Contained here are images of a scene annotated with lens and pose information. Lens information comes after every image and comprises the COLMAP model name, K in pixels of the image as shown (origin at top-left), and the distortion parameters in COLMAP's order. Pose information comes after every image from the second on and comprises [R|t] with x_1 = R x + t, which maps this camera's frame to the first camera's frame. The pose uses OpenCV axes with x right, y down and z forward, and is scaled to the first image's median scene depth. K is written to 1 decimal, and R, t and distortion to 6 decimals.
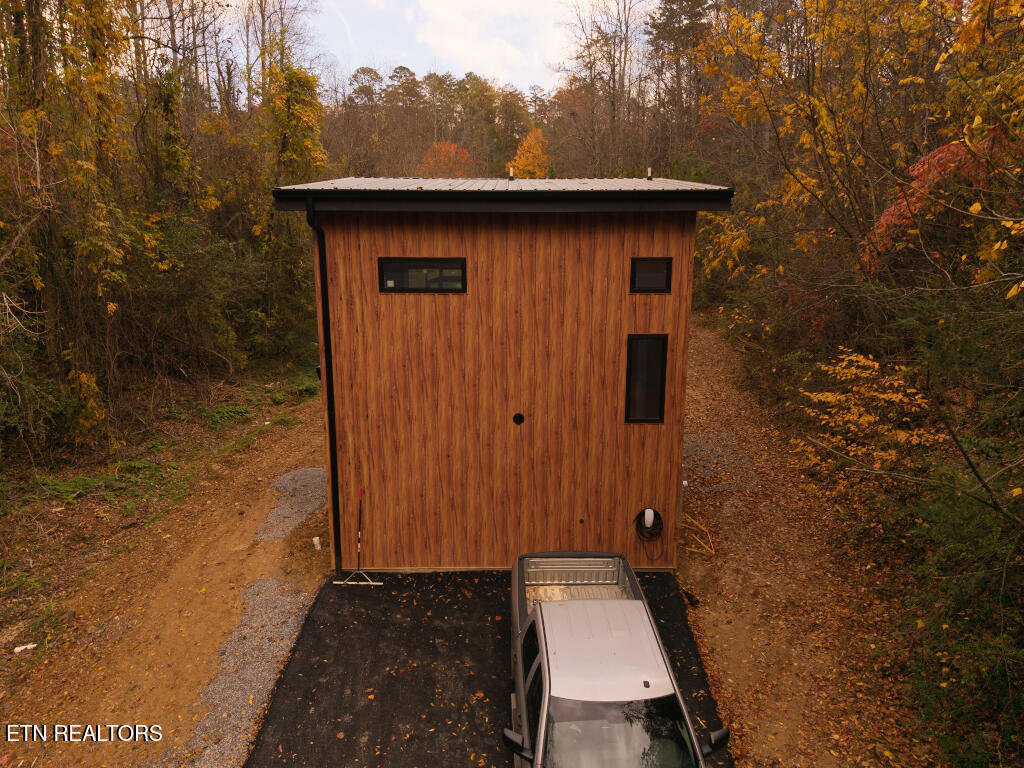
lens RADIAL K [[675.9, 0, 513.2], [0, 675.9, 382.7], [0, 0, 1]] dist [0.030312, -0.018410]
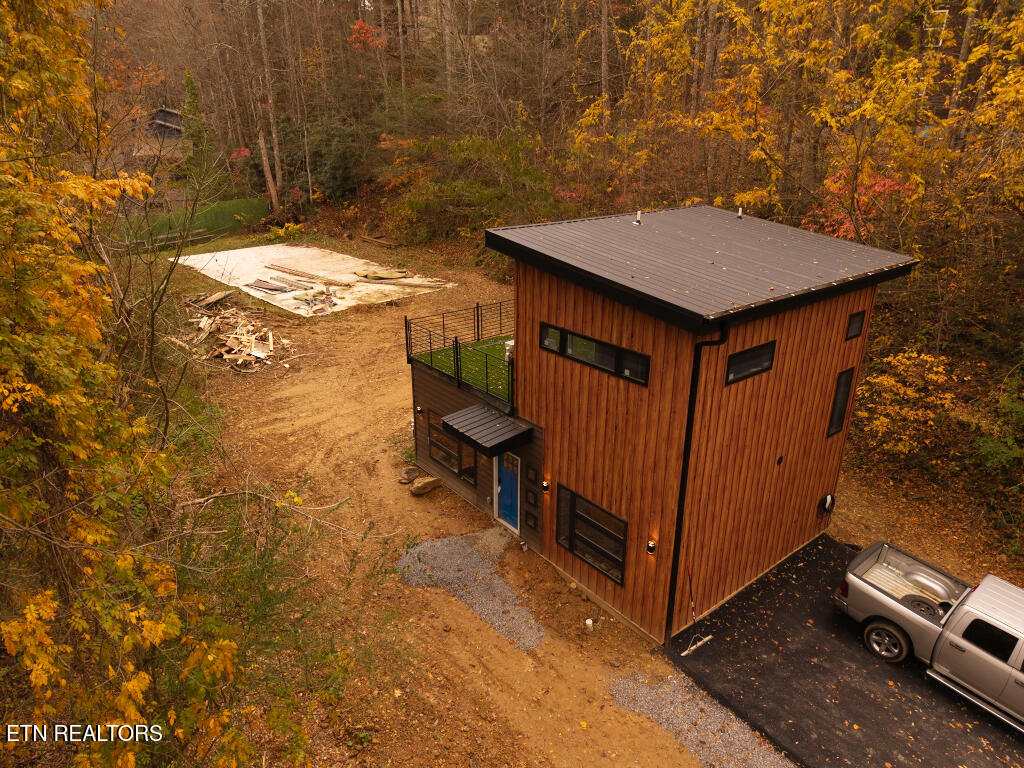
lens RADIAL K [[675.9, 0, 487.6], [0, 675.9, 382.8], [0, 0, 1]] dist [0.030312, -0.018410]
pose [[0.778297, -0.226793, 0.585508, -1.083728], [0.123924, 0.969631, 0.210853, -0.402058], [-0.615546, -0.091548, 0.782765, 0.411606]]
